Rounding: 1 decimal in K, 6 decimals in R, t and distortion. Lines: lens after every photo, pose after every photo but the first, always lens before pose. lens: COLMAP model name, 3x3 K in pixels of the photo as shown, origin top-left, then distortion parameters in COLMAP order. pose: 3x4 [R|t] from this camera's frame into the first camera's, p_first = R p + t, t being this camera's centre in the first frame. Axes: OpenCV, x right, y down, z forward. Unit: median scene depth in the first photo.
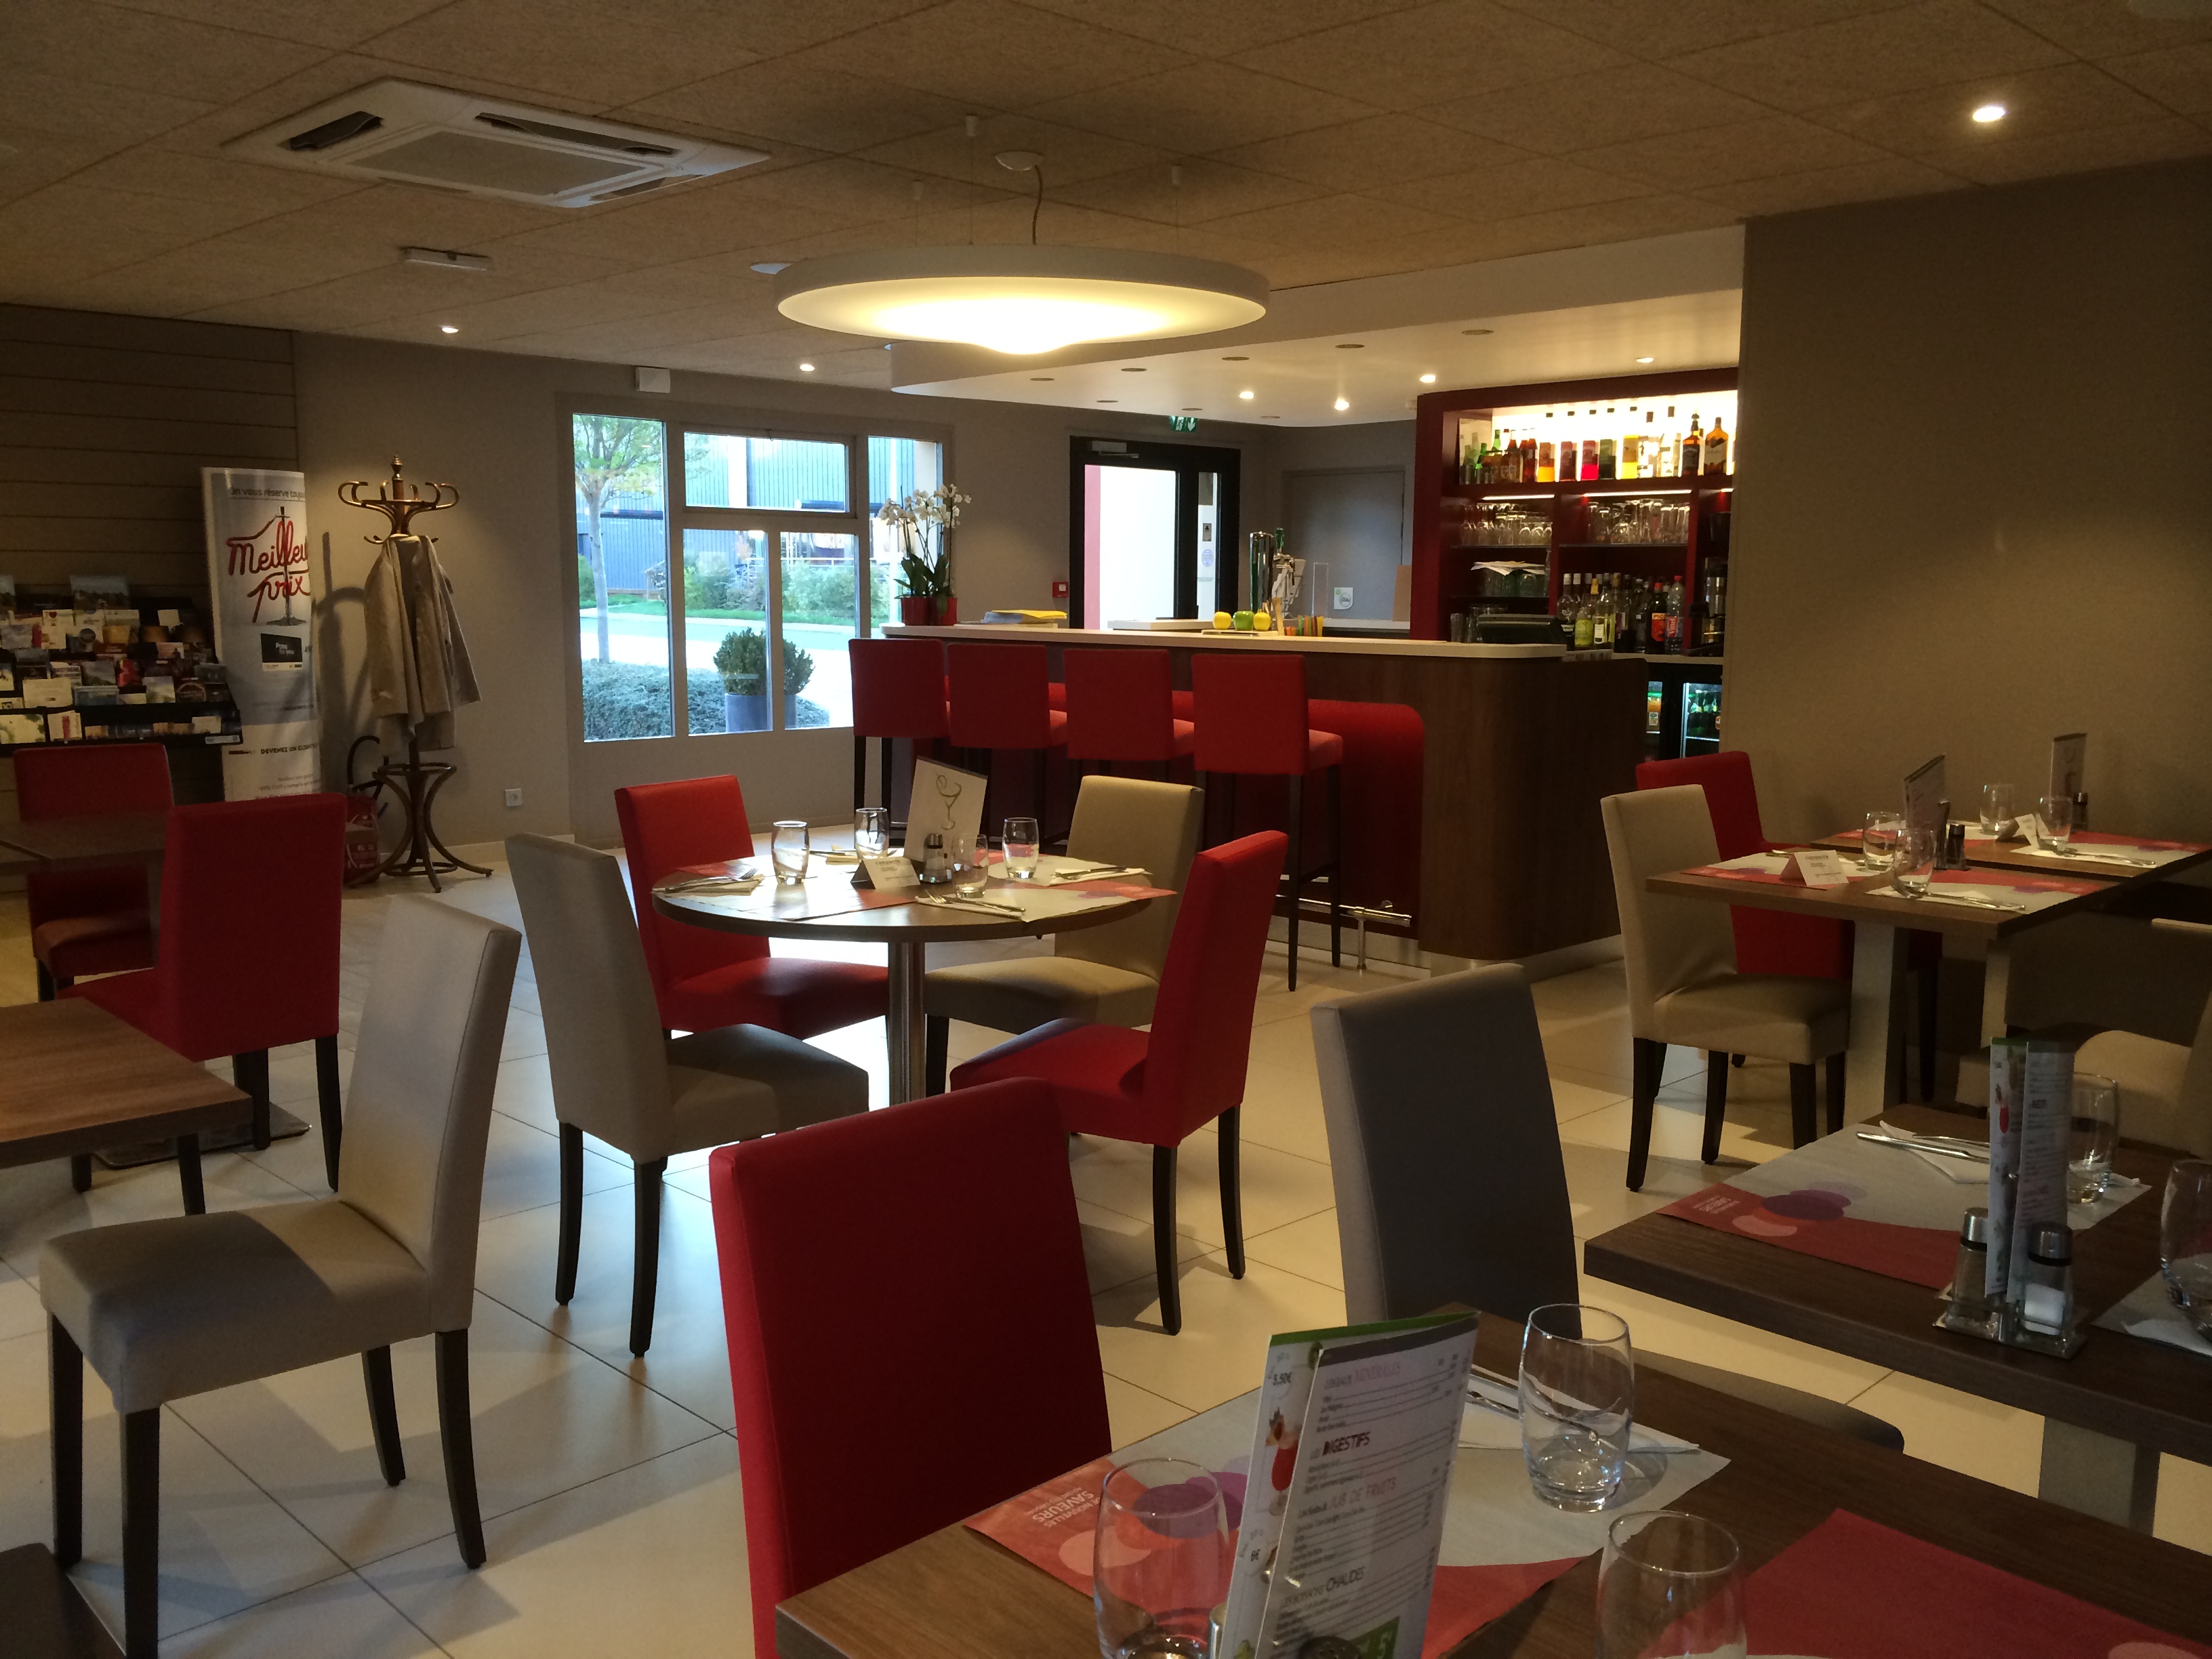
lens RADIAL K [[1927.4, 0, 1106.0], [0, 1927.4, 829.5], [0, 0, 1]] dist [0.119133, -0.000948]
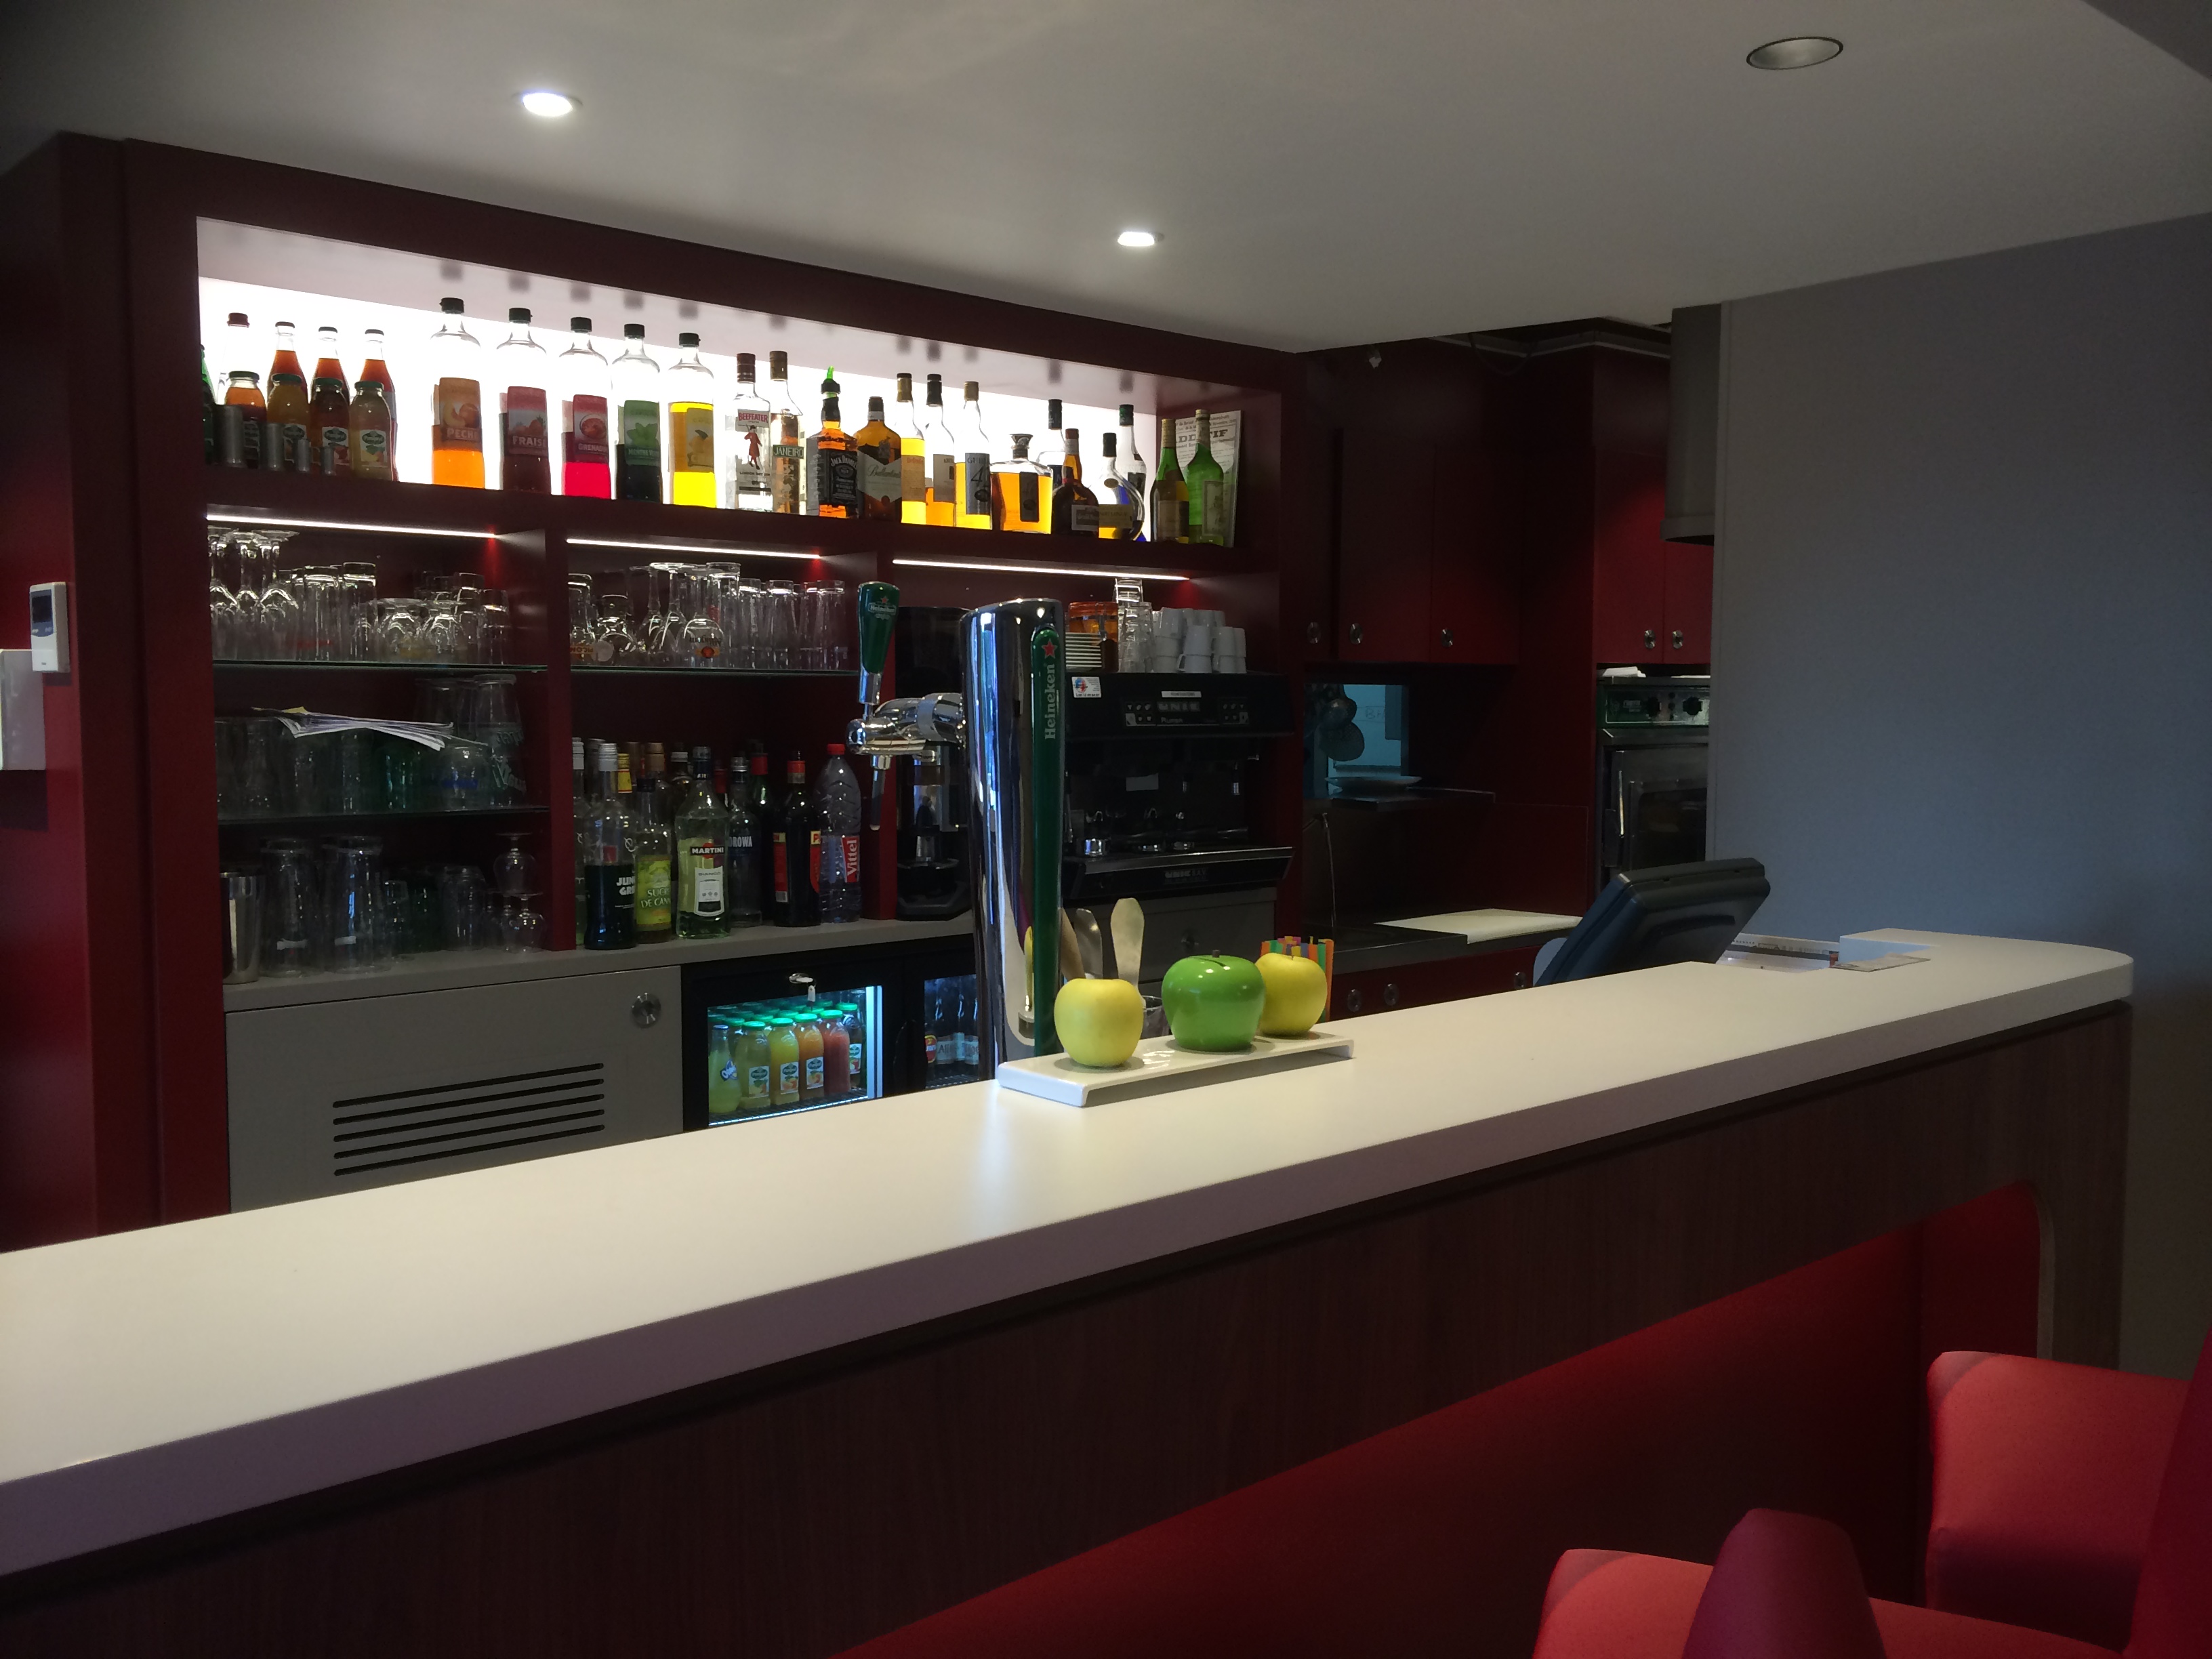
lens RADIAL K [[1927.4, 0, 1106.0], [0, 1927.4, 829.5], [0, 0, 1]] dist [0.119133, -0.000948]
pose [[0.037200, -0.077124, 0.996327, -0.137155], [0.133381, 0.988480, 0.071536, -0.131249], [-0.990366, 0.130230, 0.047058, 0.903081]]
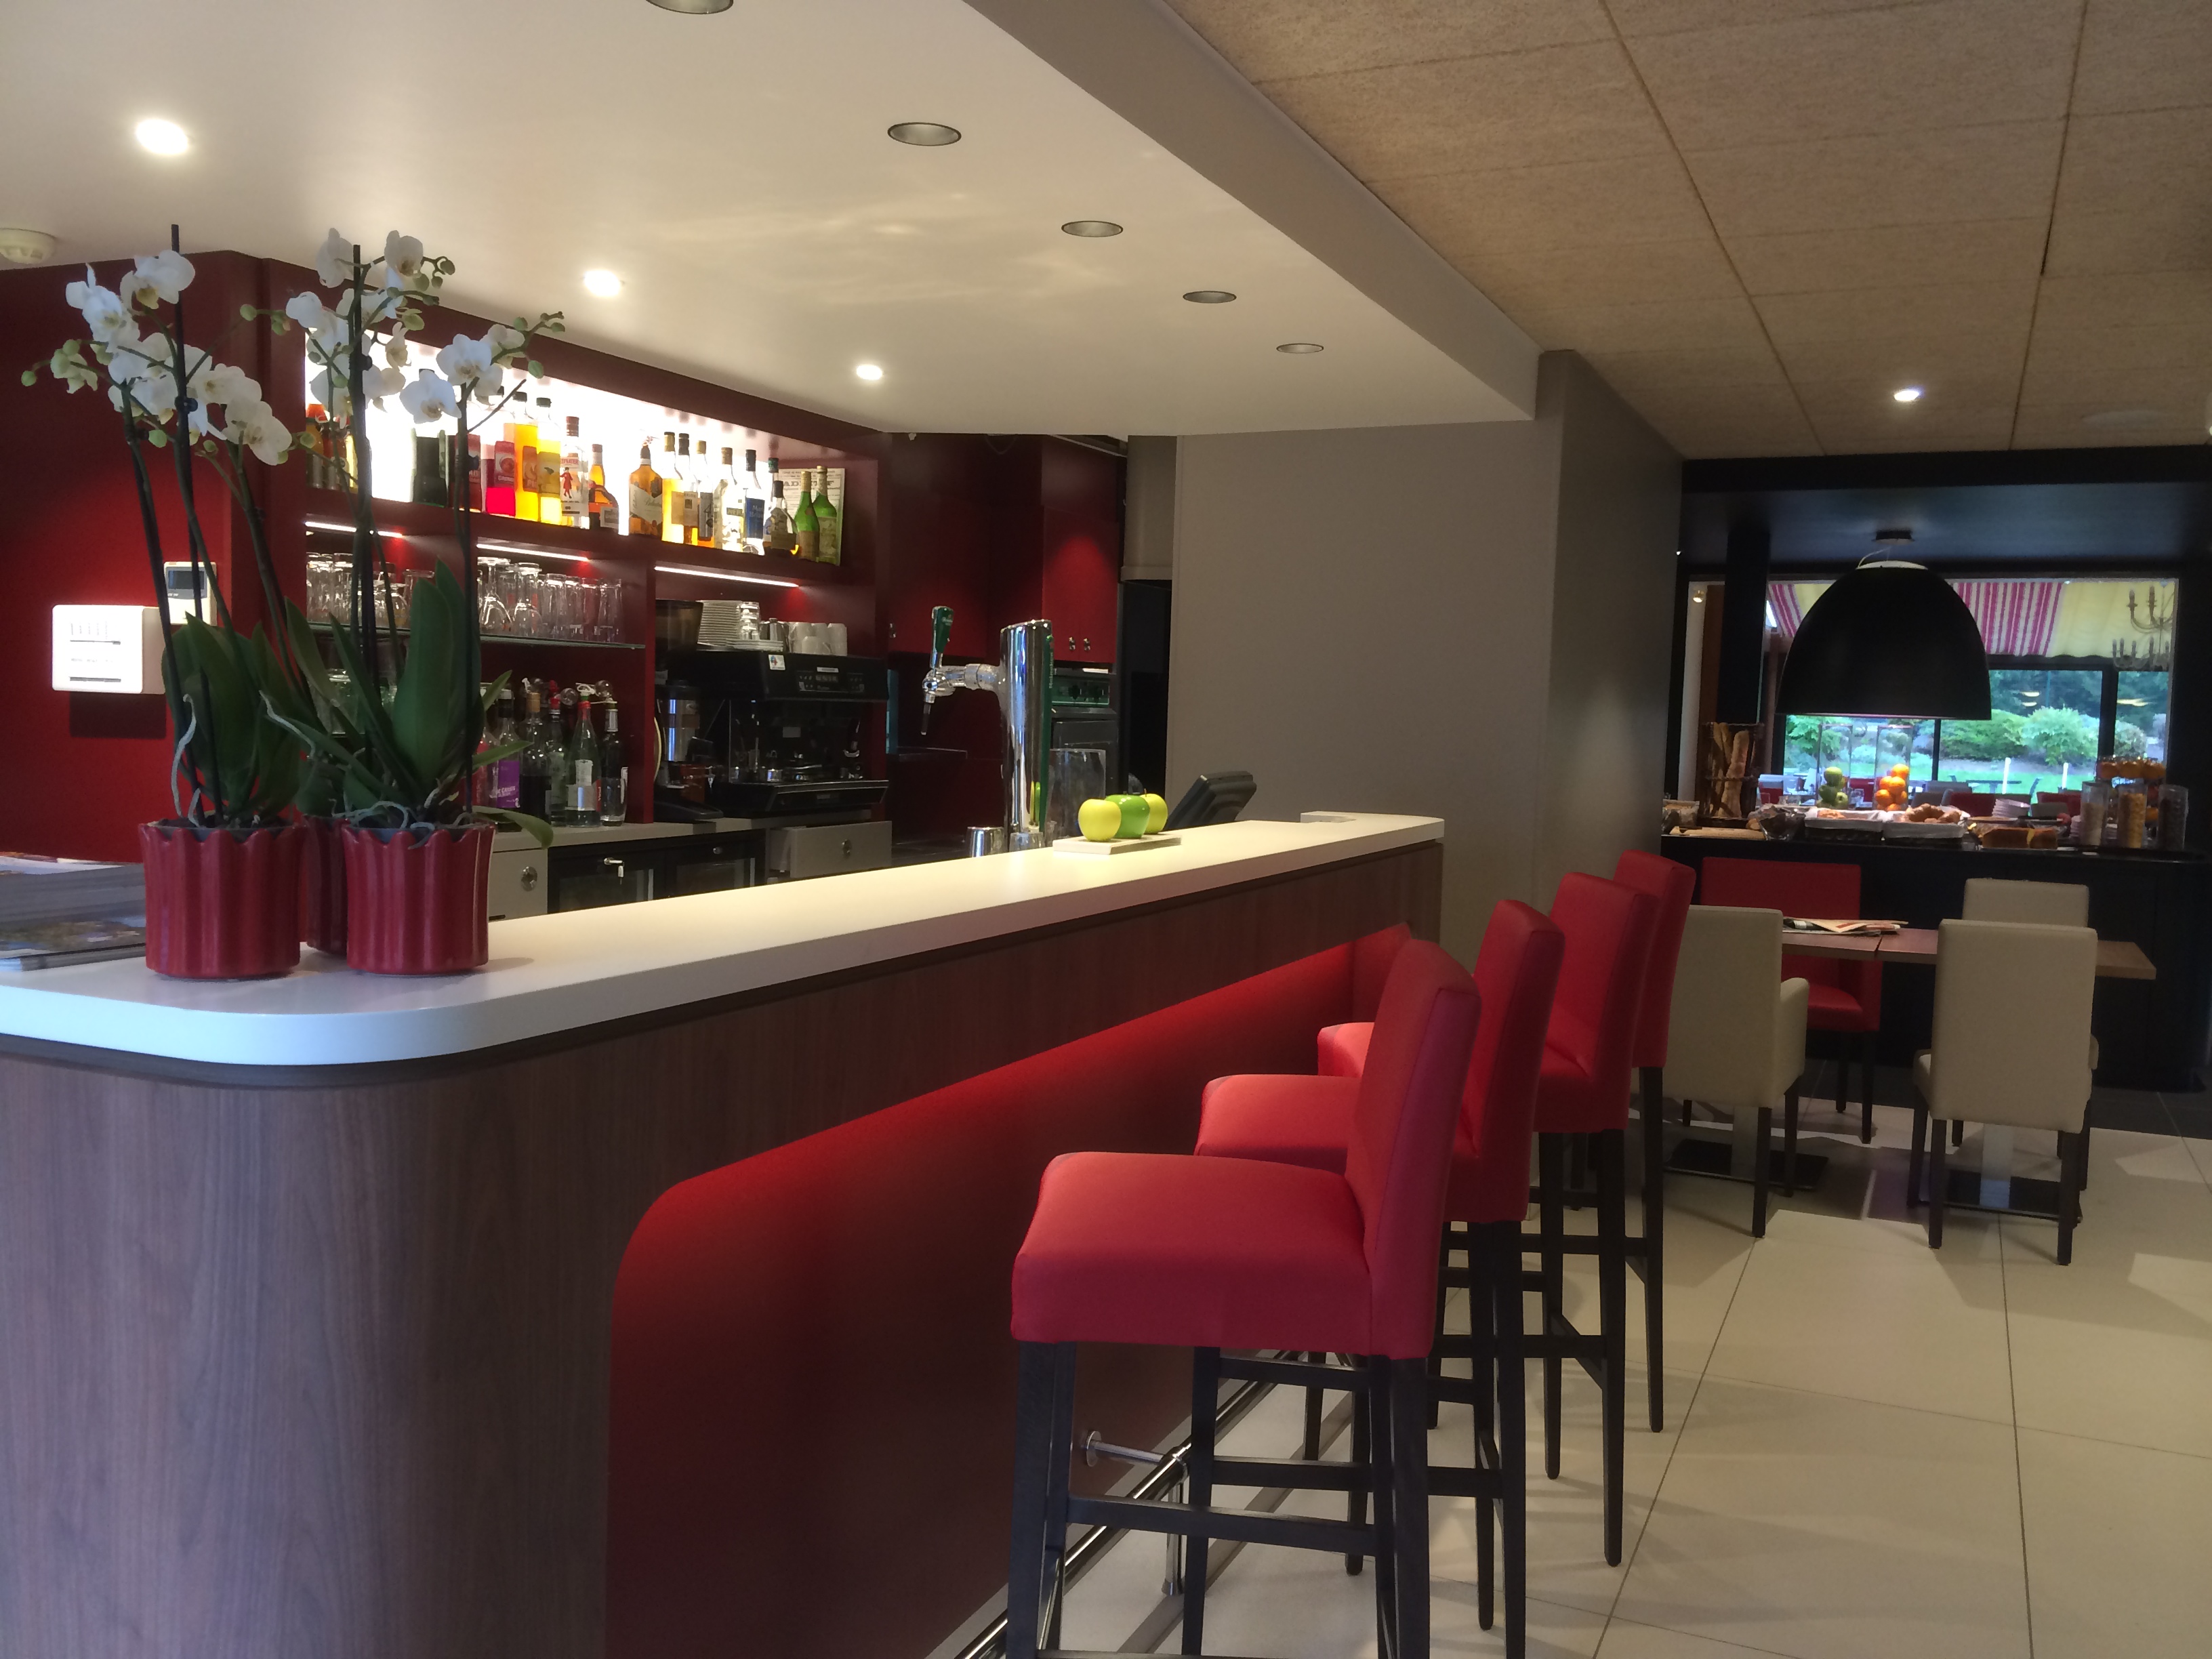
lens RADIAL K [[1927.4, 0, 1106.0], [0, 1927.4, 829.5], [0, 0, 1]] dist [0.119133, -0.000948]
pose [[-0.360129, -0.082112, 0.929282, -0.321136], [0.090925, 0.988287, 0.122562, -0.146021], [-0.928461, 0.128633, -0.348445, 1.050077]]
